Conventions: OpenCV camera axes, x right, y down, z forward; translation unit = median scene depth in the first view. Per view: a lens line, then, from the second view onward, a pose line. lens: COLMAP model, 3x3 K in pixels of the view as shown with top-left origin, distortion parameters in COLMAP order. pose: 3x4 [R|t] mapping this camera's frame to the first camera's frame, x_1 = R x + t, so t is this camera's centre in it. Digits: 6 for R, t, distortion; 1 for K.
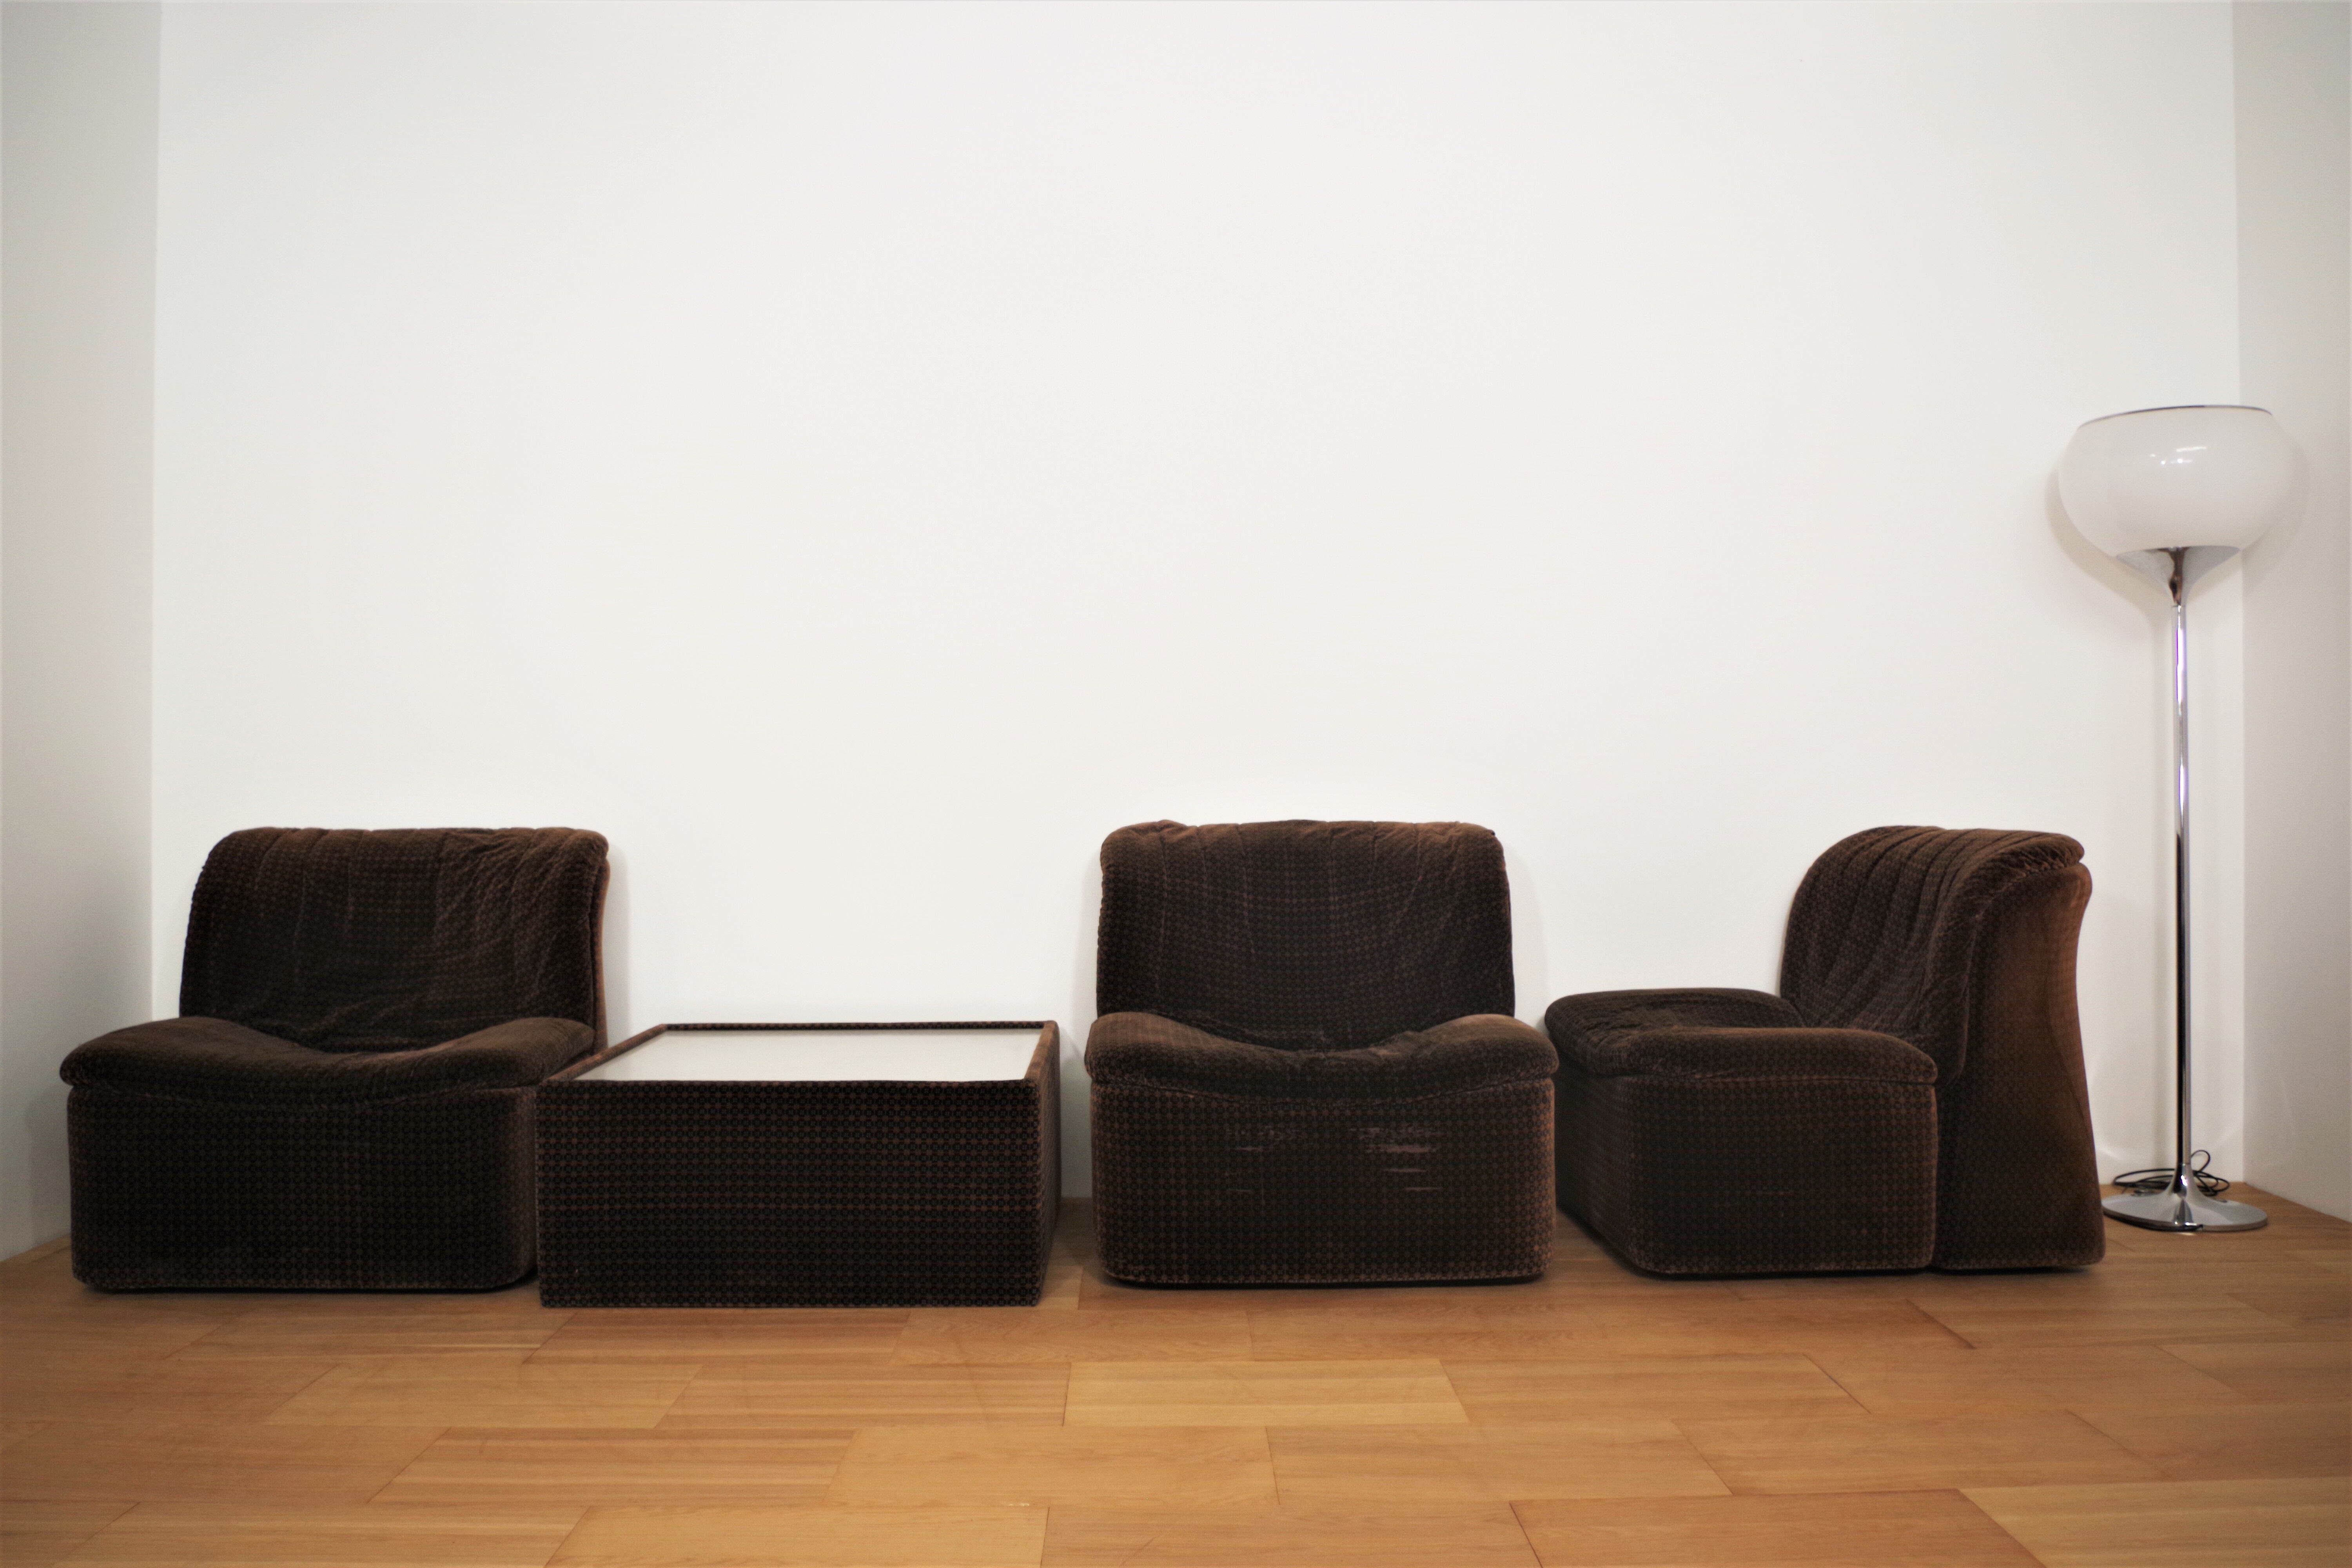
lens RADIAL K [[1928.5, 0, 1165.9], [0, 1928.5, 772.2], [0, 0, 1]] dist [-0.082982, 0.012448]
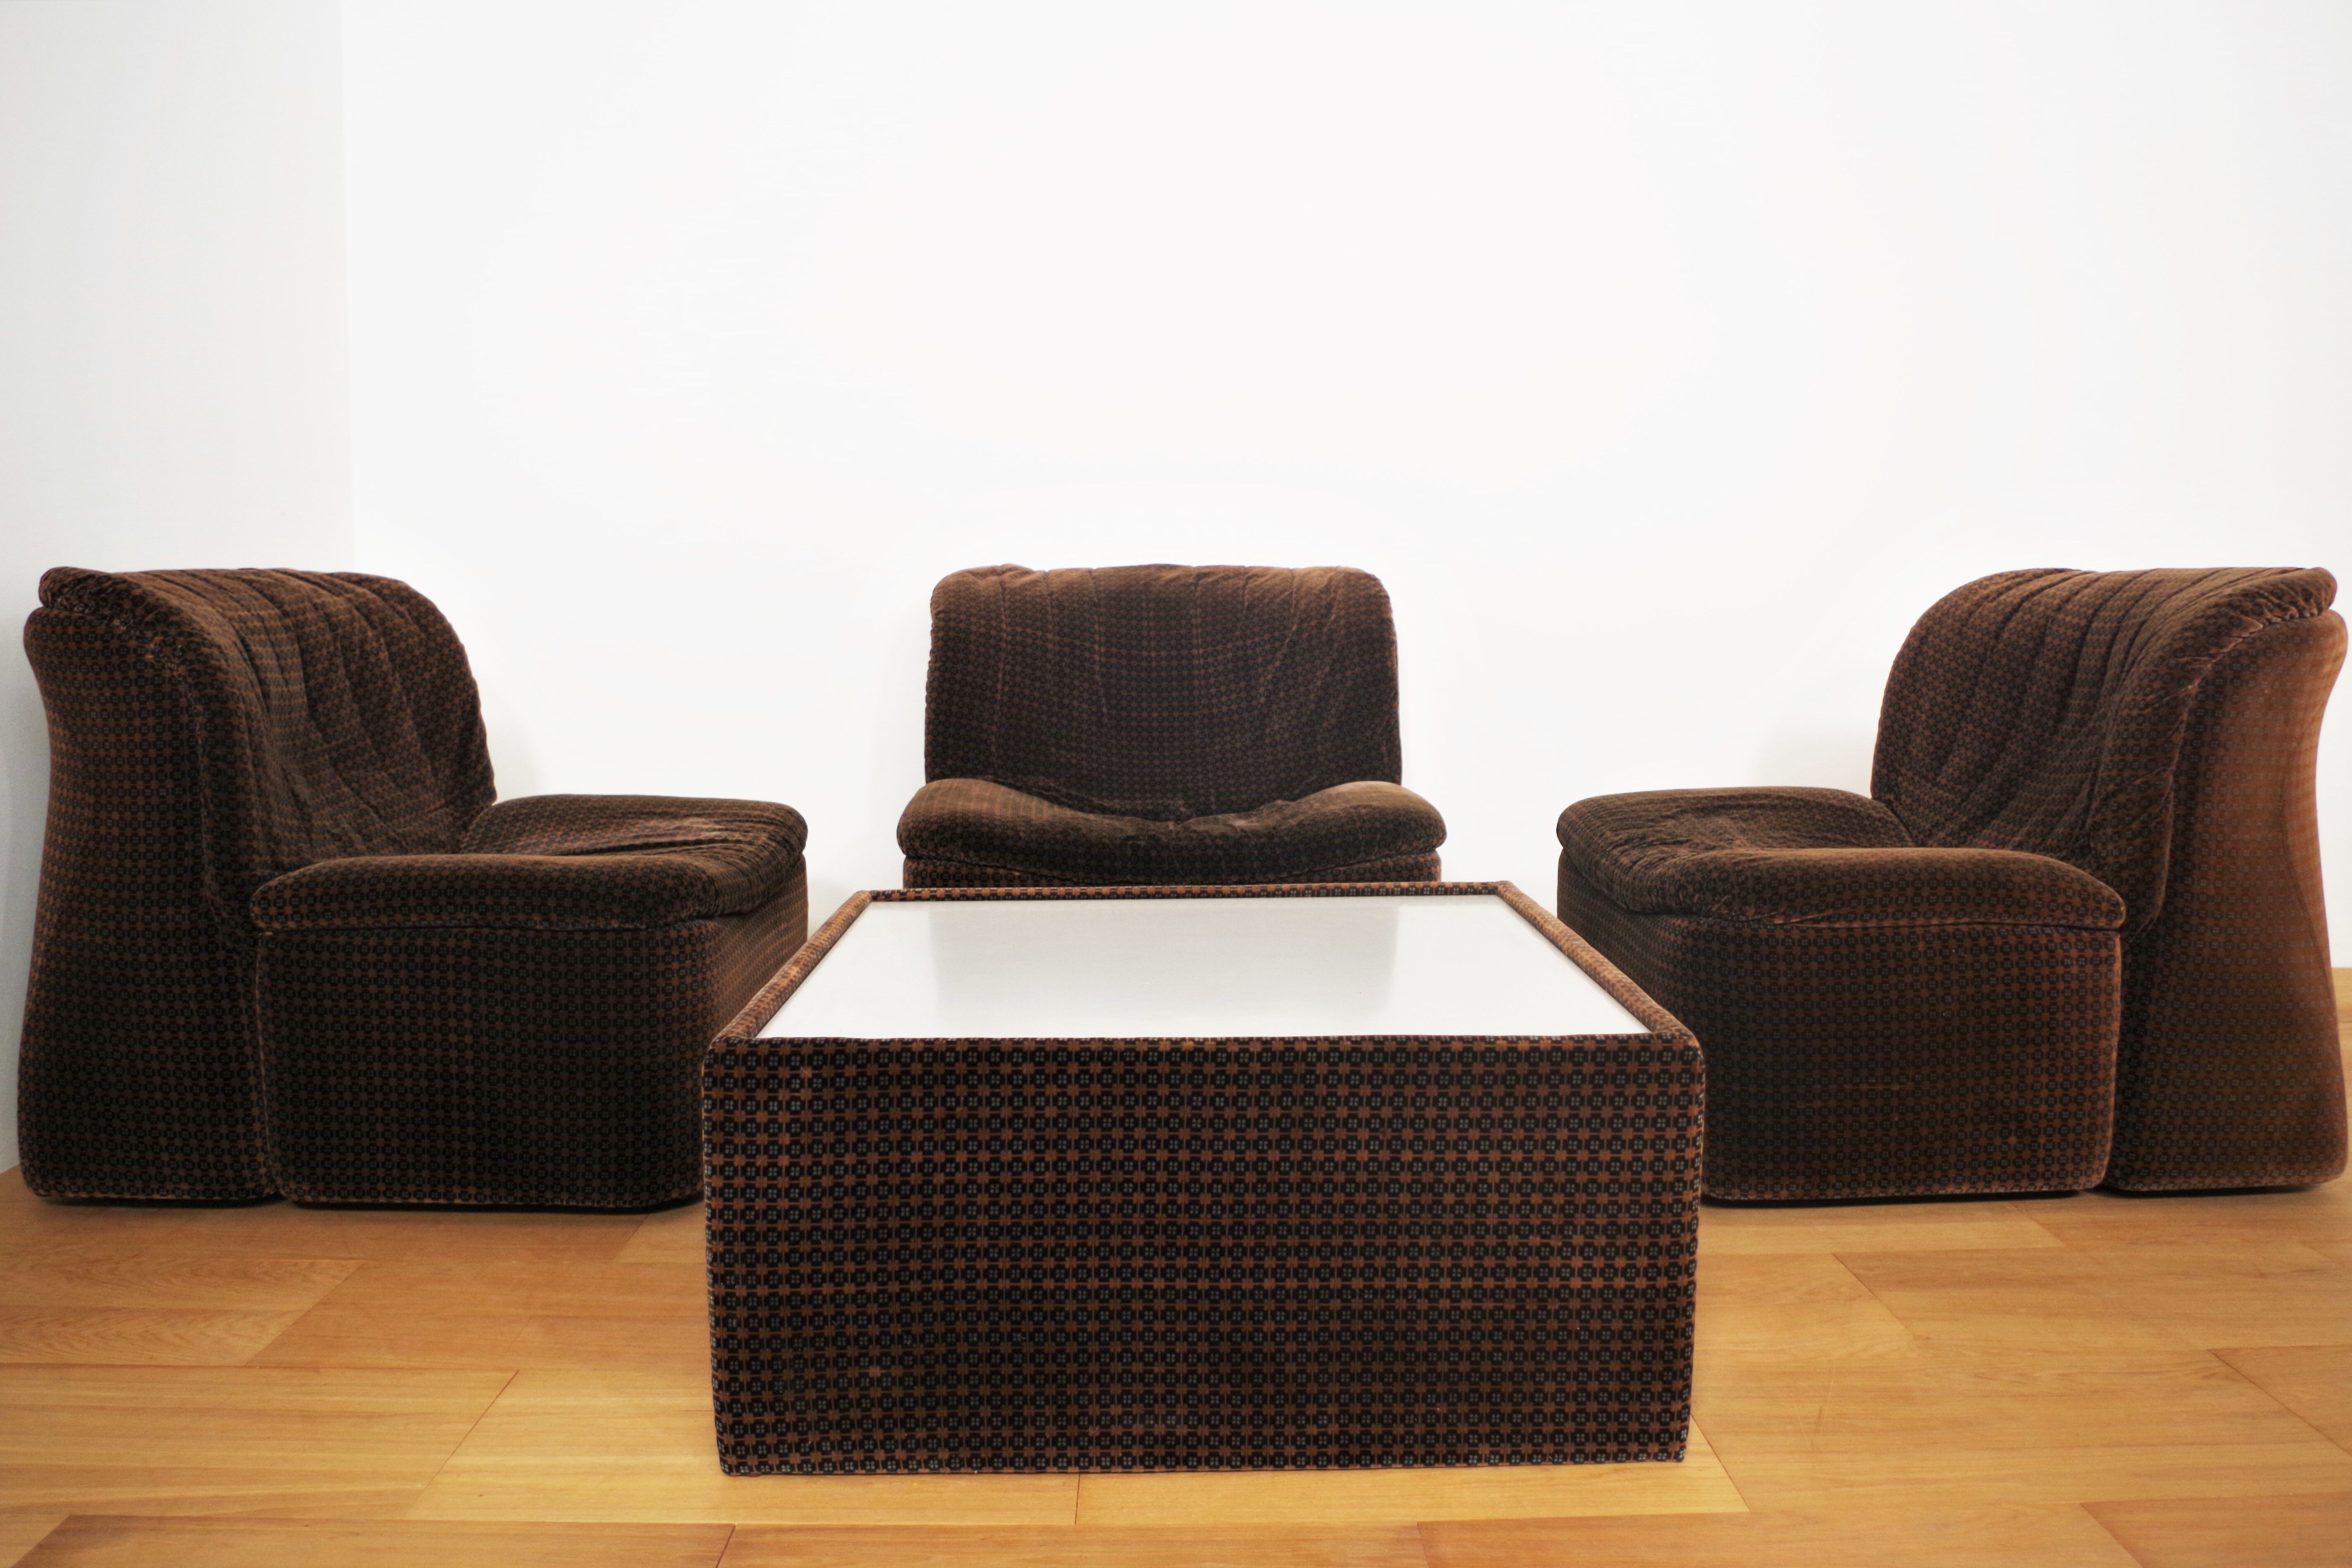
lens RADIAL K [[1875.9, 0, 1161.0], [0, 1875.9, 736.8], [0, 0, 1]] dist [-0.084604, 0.019348]
pose [[0.999879, -0.005942, -0.014353, 0.066482], [0.007216, 0.995877, 0.090421, 0.031637], [0.013757, -0.090514, 0.995800, 0.338126]]
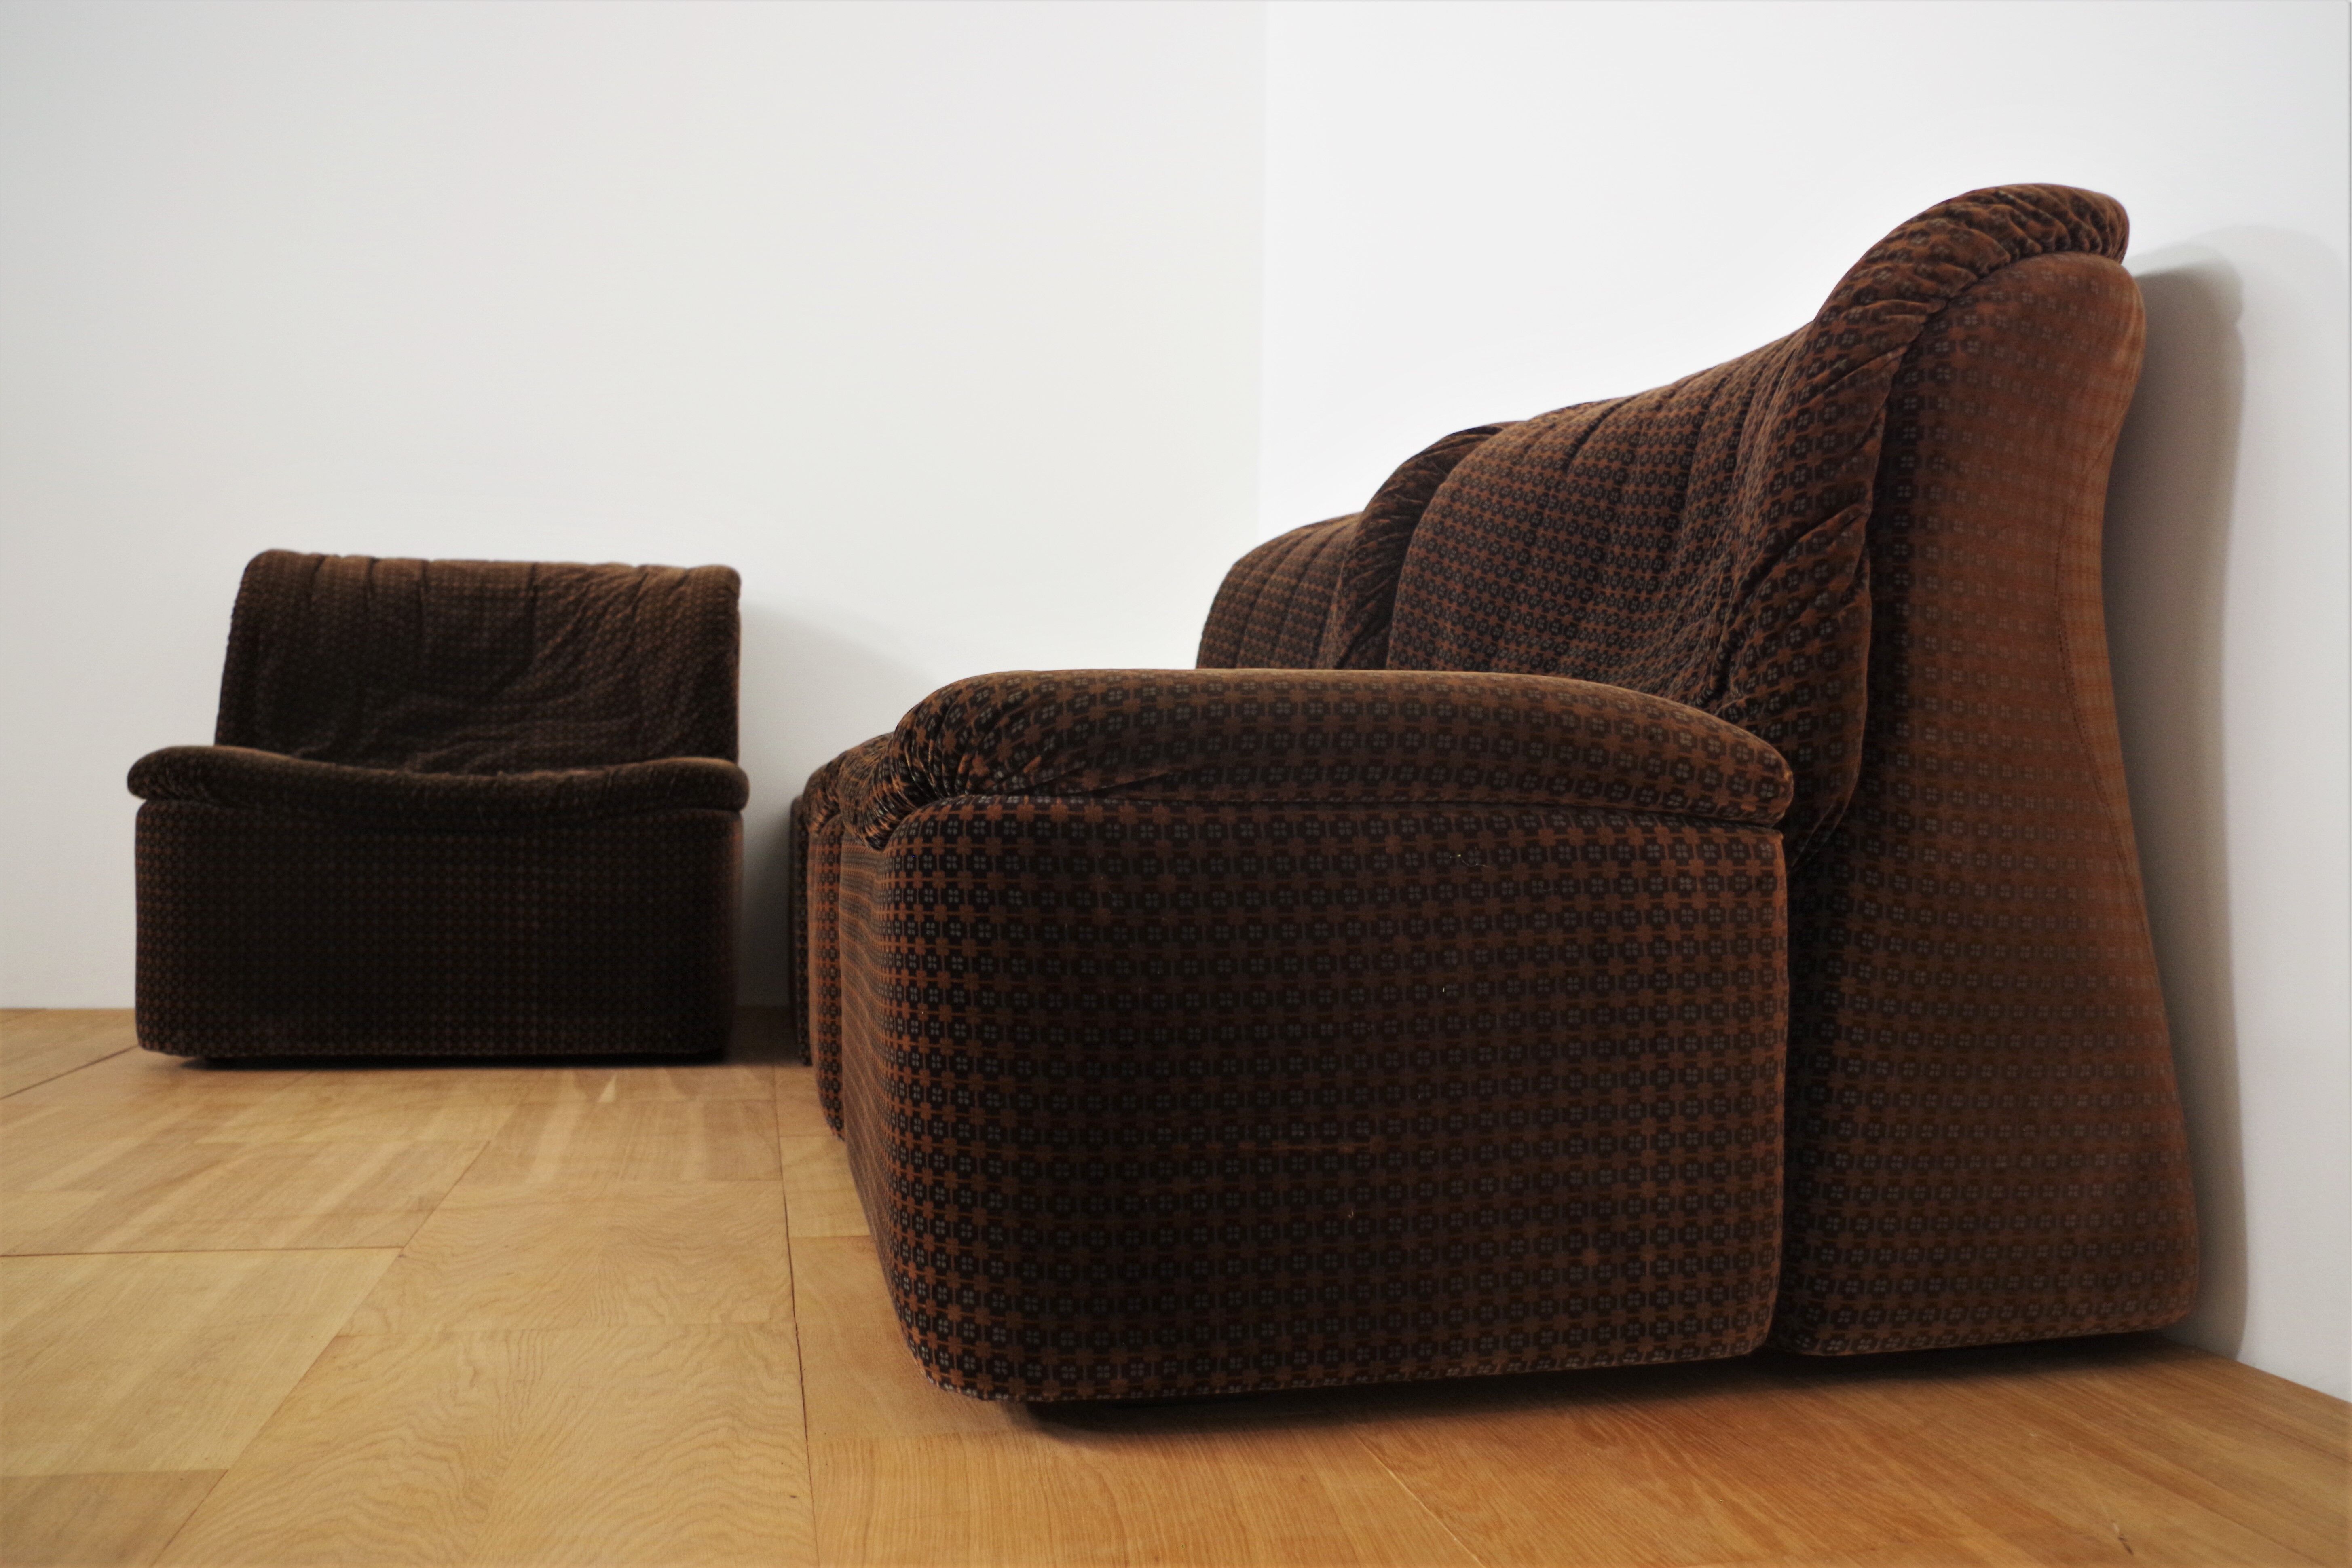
lens RADIAL K [[1928.5, 0, 1197.0], [0, 1928.5, 797.6], [0, 0, 1]] dist [-0.082982, 0.012448]
pose [[0.981547, 0.009973, 0.190959, 0.232540], [-0.008579, 0.999930, -0.008124, 0.162831], [-0.191027, 0.006336, 0.981564, 0.675831]]
